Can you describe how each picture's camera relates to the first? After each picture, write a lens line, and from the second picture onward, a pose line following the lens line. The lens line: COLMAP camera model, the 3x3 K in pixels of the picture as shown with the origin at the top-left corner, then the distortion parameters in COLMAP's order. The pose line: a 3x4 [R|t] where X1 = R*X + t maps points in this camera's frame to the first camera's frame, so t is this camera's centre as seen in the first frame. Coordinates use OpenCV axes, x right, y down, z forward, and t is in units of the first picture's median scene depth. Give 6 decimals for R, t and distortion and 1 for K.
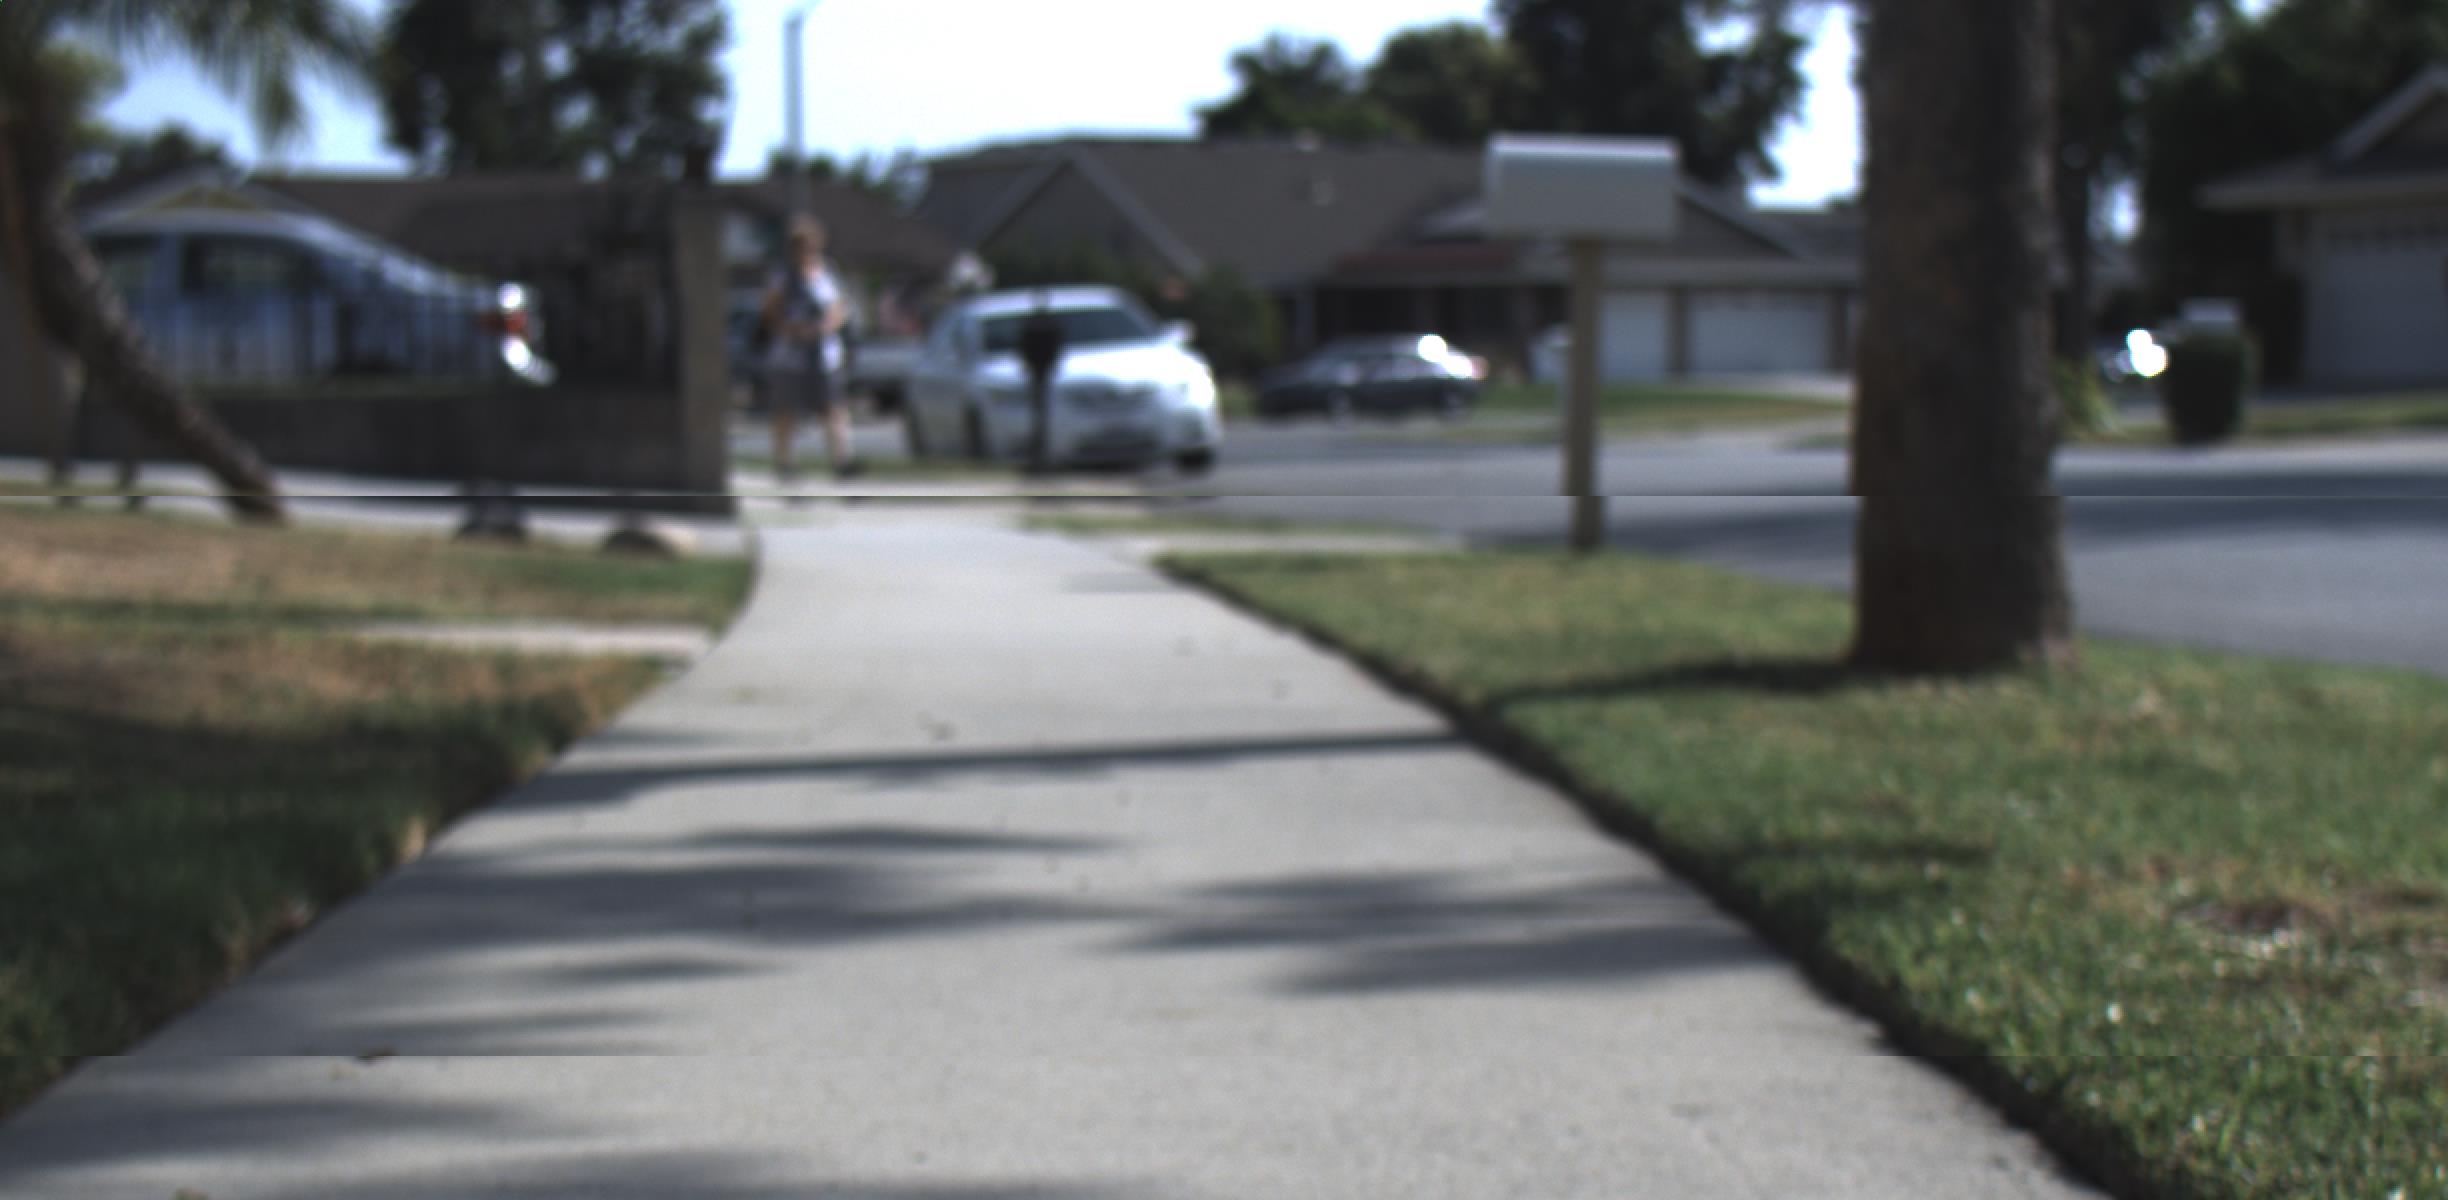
lens RADIAL K [[5476.6, 0, 1263.2], [0, 5476.6, 605.9], [0, 0, 1]] dist [-0.011317, 0.720853]
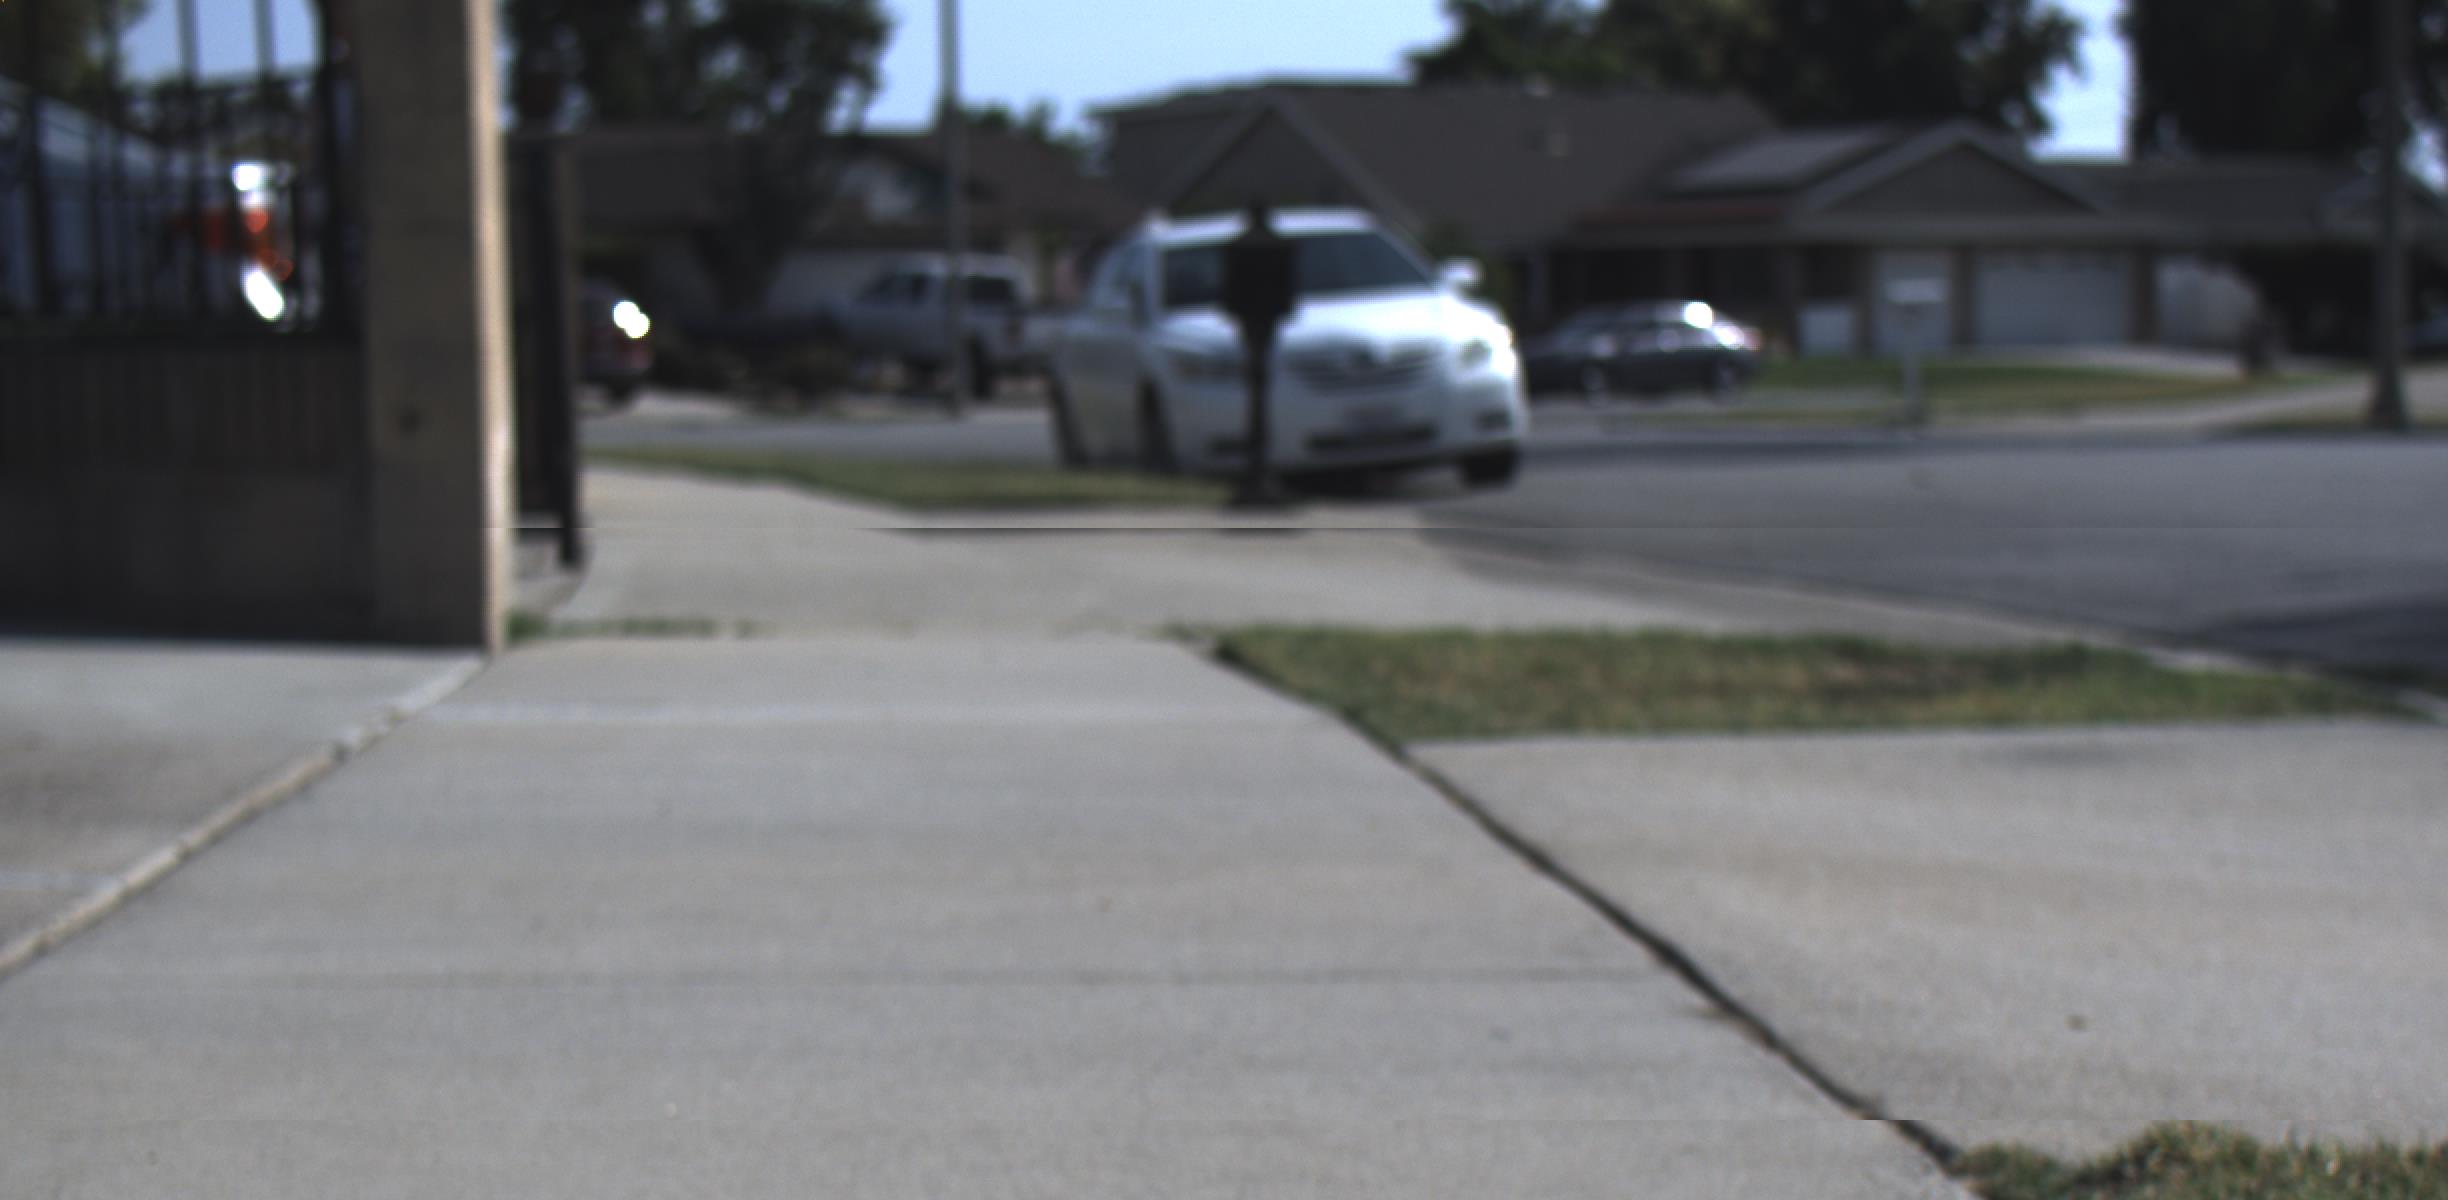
lens RADIAL K [[5476.6, 0, 1263.2], [0, 5476.6, 605.9], [0, 0, 1]] dist [-0.011317, 0.720853]
pose [[0.999352, -0.004285, -0.035740, -0.006845], [0.004421, 0.999983, 0.003720, -0.005192], [0.035724, -0.003876, 0.999354, 0.144361]]
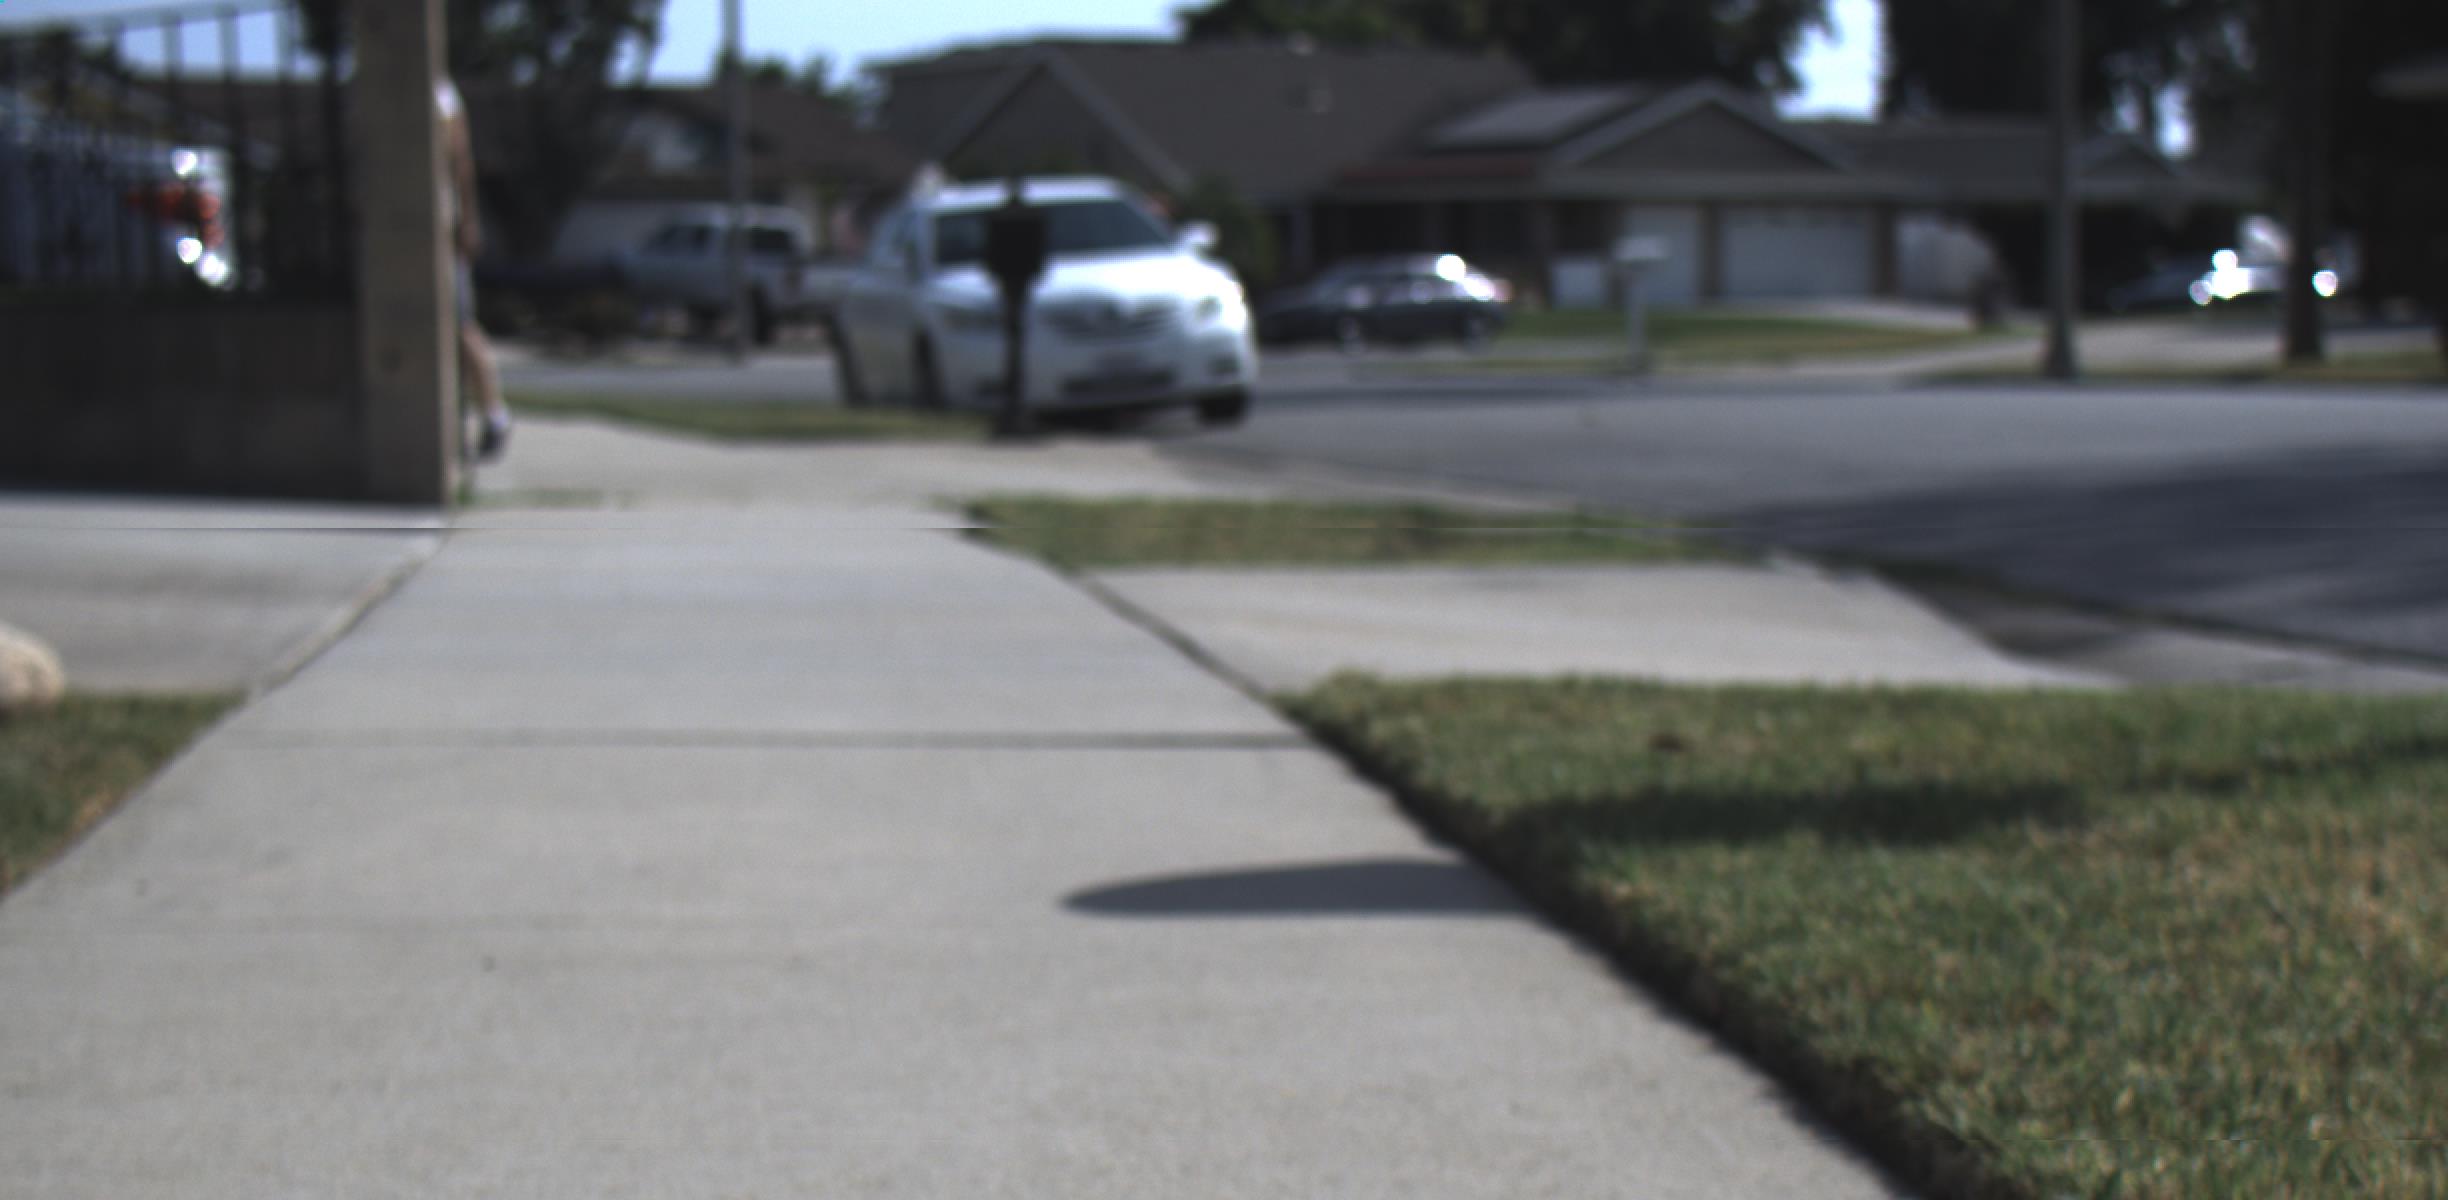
lens RADIAL K [[5476.6, 0, 1263.2], [0, 5476.6, 605.9], [0, 0, 1]] dist [-0.011317, 0.720853]
pose [[0.999985, -0.001366, 0.005310, -0.004633], [0.001295, 0.999910, 0.013337, -0.003973], [-0.005327, -0.013330, 0.999897, 0.107668]]
